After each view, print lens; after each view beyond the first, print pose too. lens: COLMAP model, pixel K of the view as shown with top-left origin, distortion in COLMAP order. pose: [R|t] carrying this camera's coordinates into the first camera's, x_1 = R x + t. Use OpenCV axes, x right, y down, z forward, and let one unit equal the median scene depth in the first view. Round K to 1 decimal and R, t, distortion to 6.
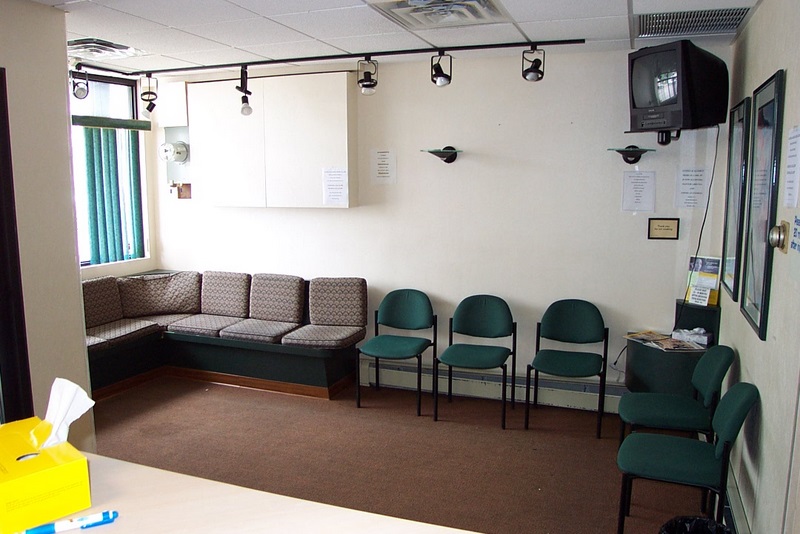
lens RADIAL K [[652.8, 0, 400.0], [0, 652.8, 267.0], [0, 0, 1]] dist [-0.071838, 0.009977]
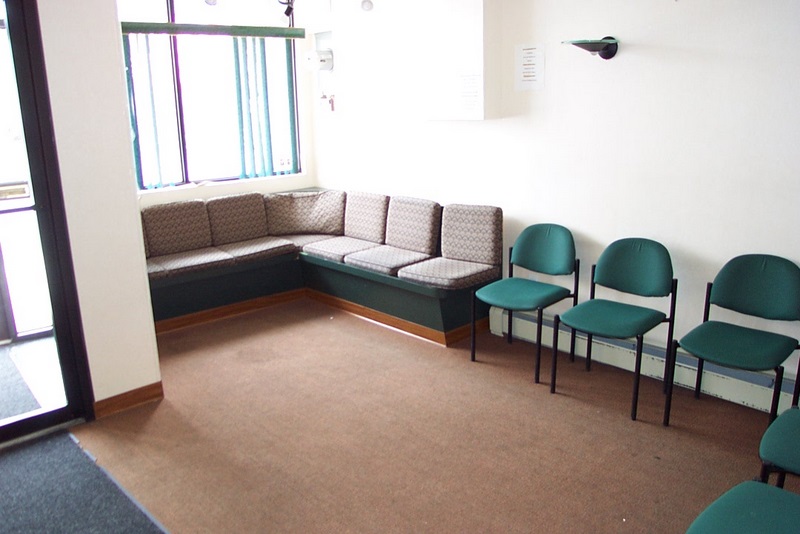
lens RADIAL K [[652.8, 0, 400.0], [0, 652.8, 267.0], [0, 0, 1]] dist [-0.071838, 0.009977]
pose [[0.901609, 0.089864, -0.423114, 0.185849], [-0.039122, 0.991113, 0.127137, -0.007298], [0.430779, -0.098075, 0.897113, 0.202397]]
